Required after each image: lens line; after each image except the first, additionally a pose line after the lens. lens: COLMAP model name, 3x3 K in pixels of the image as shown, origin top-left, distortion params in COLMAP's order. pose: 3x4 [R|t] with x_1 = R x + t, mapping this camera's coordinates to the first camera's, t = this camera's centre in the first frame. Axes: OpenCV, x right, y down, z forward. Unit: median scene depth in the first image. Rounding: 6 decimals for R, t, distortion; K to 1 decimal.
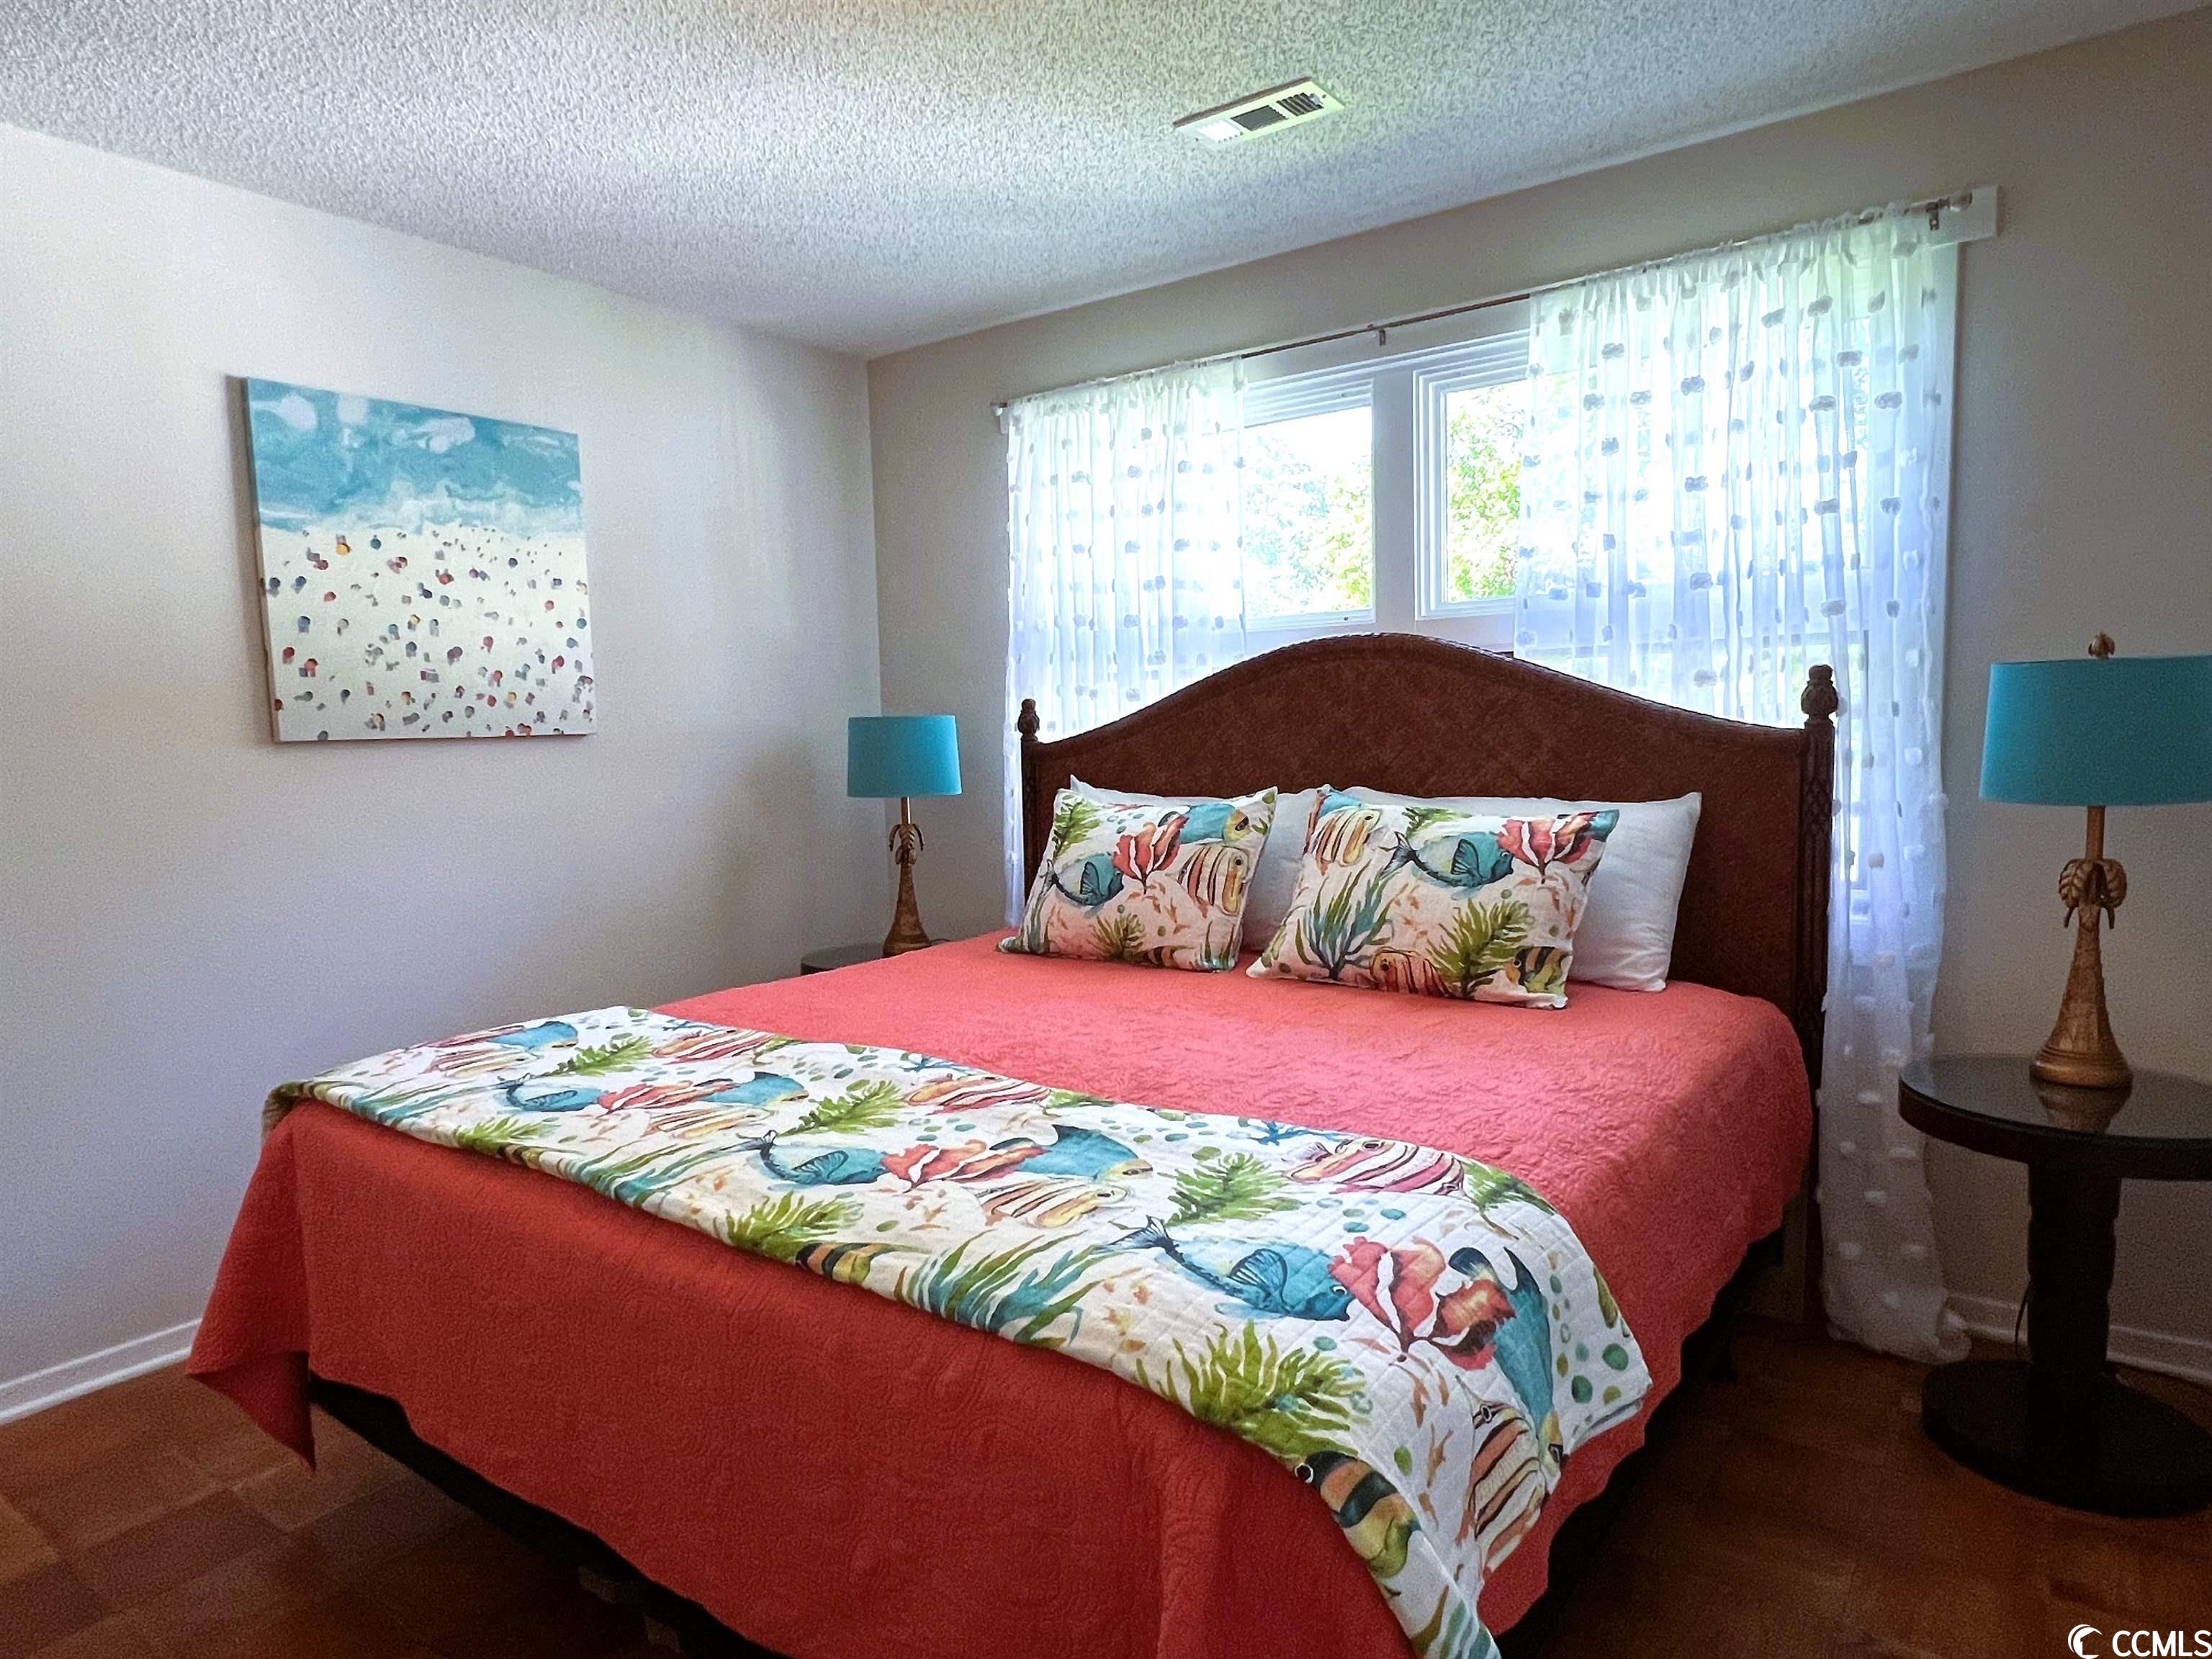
lens RADIAL K [[1281.8, 0, 1106.0], [0, 1281.8, 829.5], [0, 0, 1]] dist [0.038436, -0.000043]
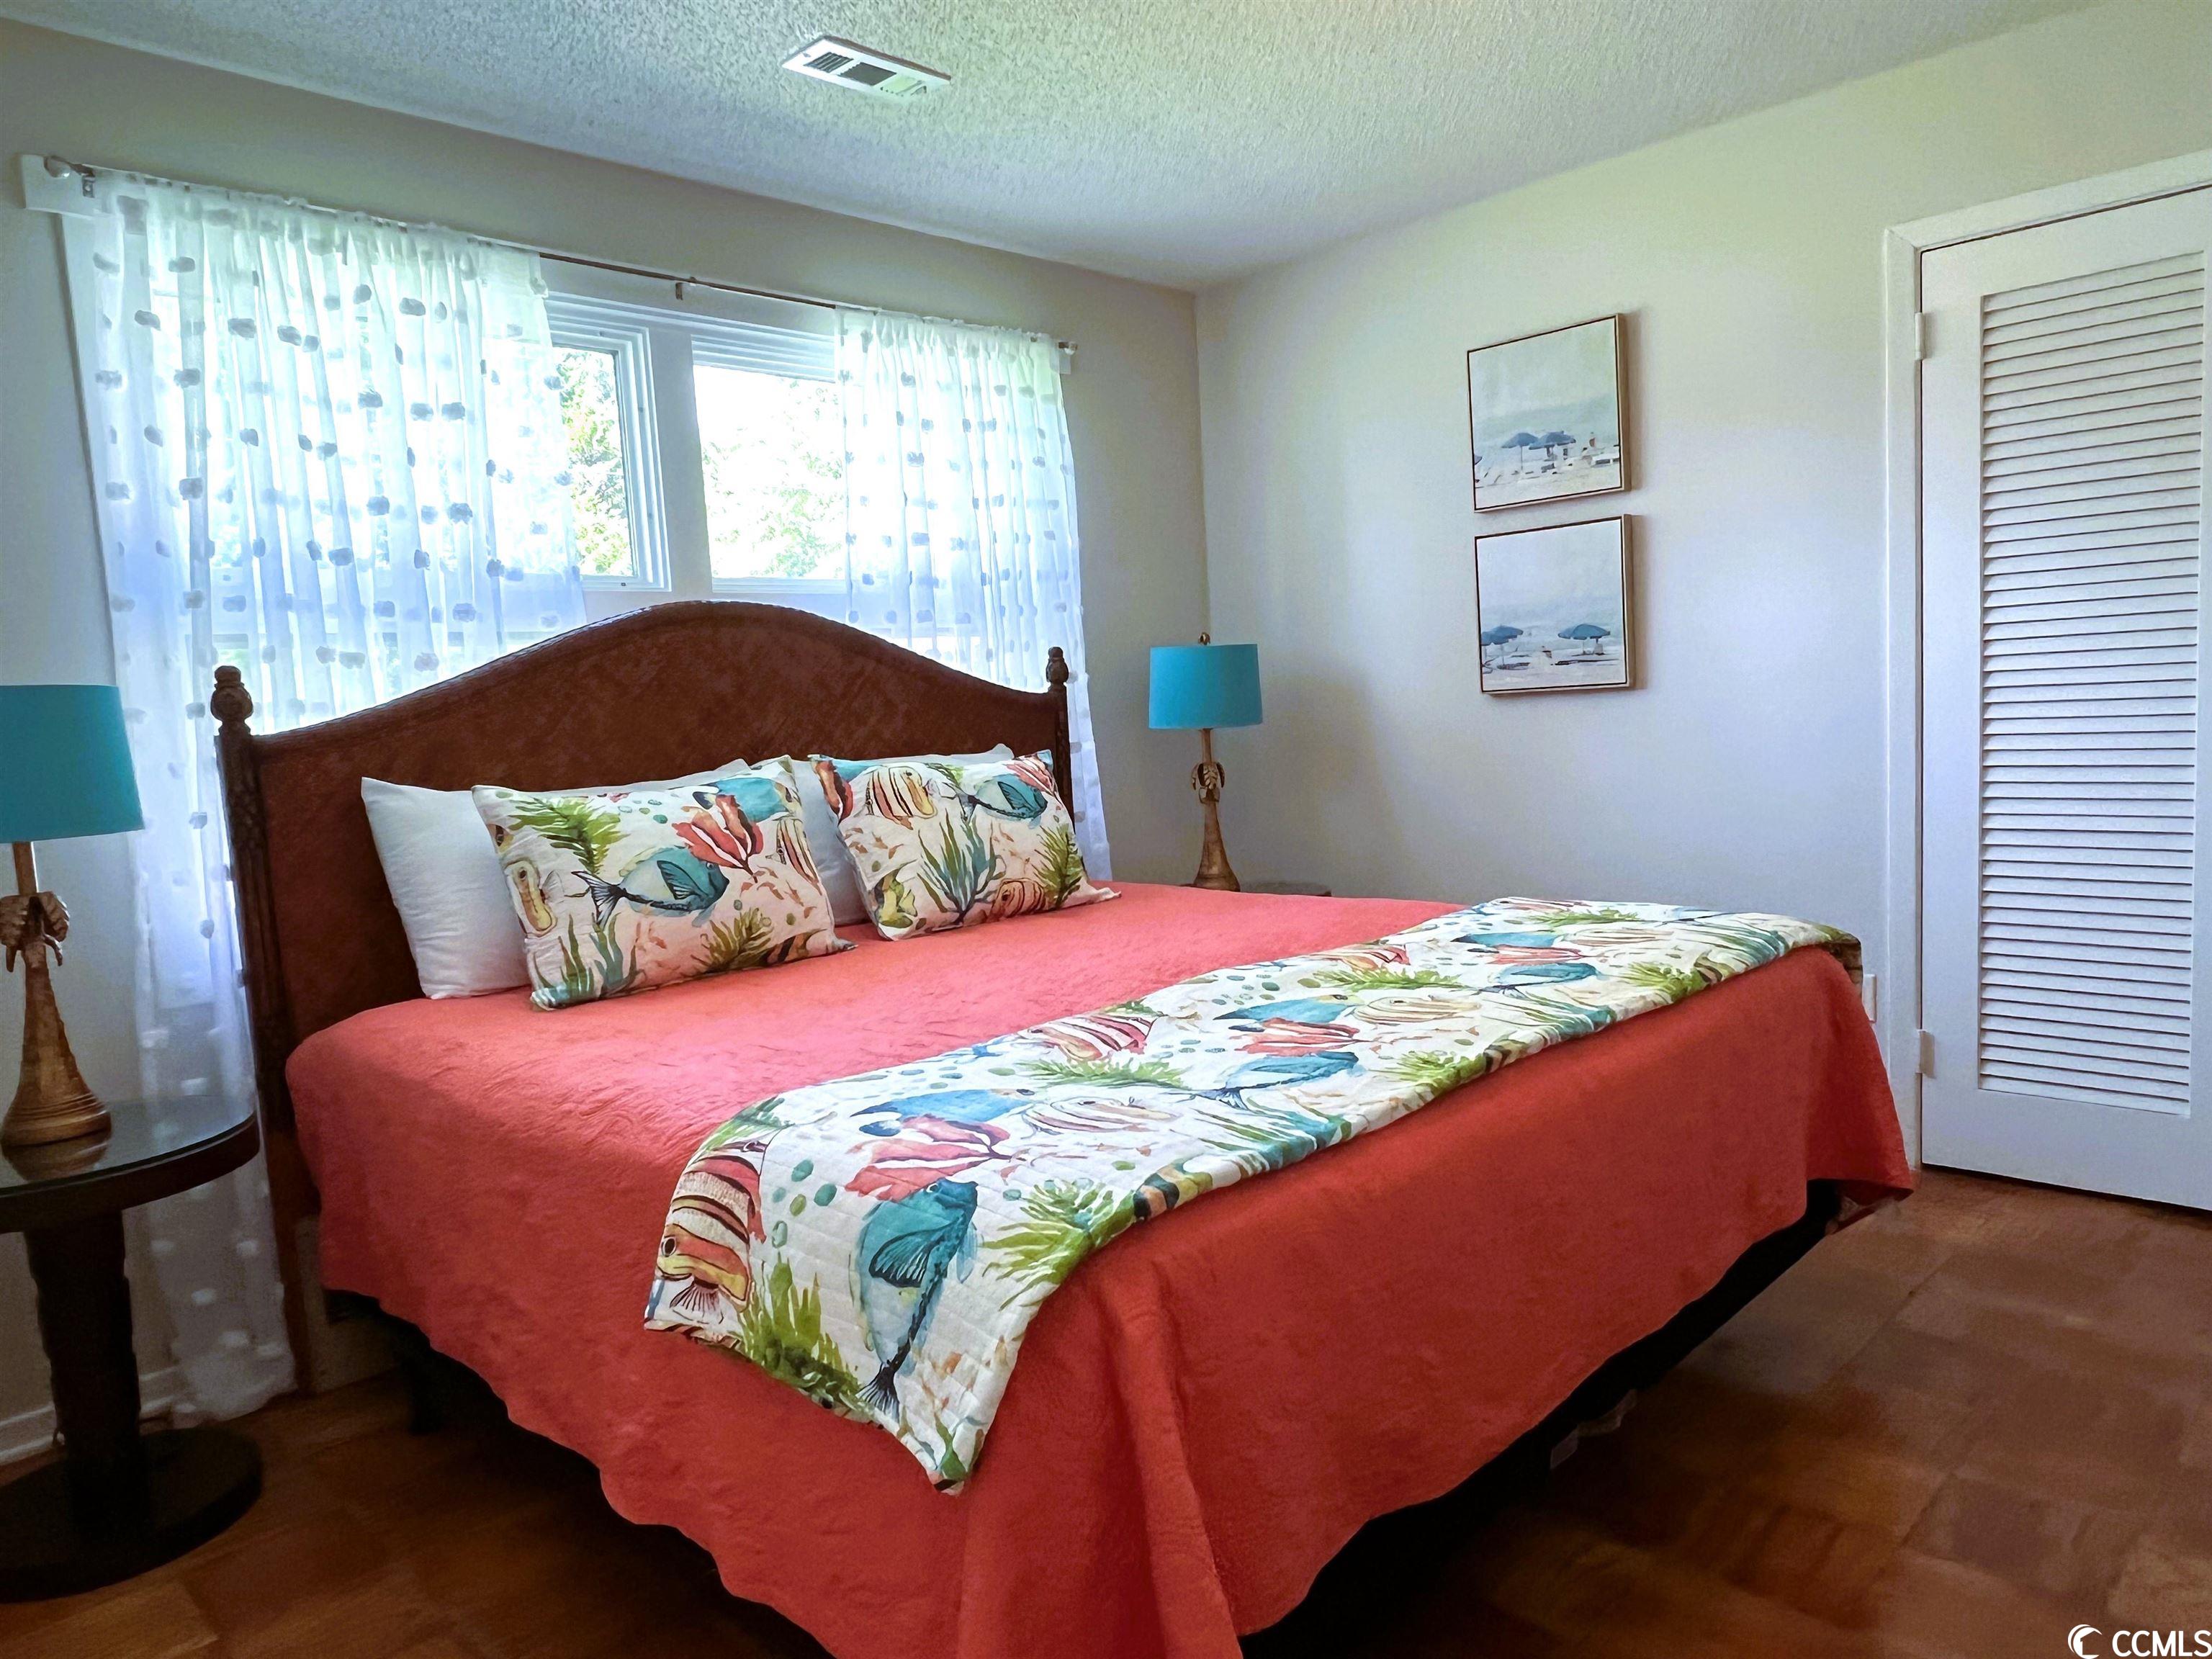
lens RADIAL K [[1522.3, 0, 1106.0], [0, 1522.3, 829.5], [0, 0, 1]] dist [0.013041, 0.001711]
pose [[0.165624, -0.068696, 0.983793, -0.969016], [0.134424, 0.989833, 0.046488, -0.000526], [-0.976985, 0.124546, 0.173174, 0.621282]]
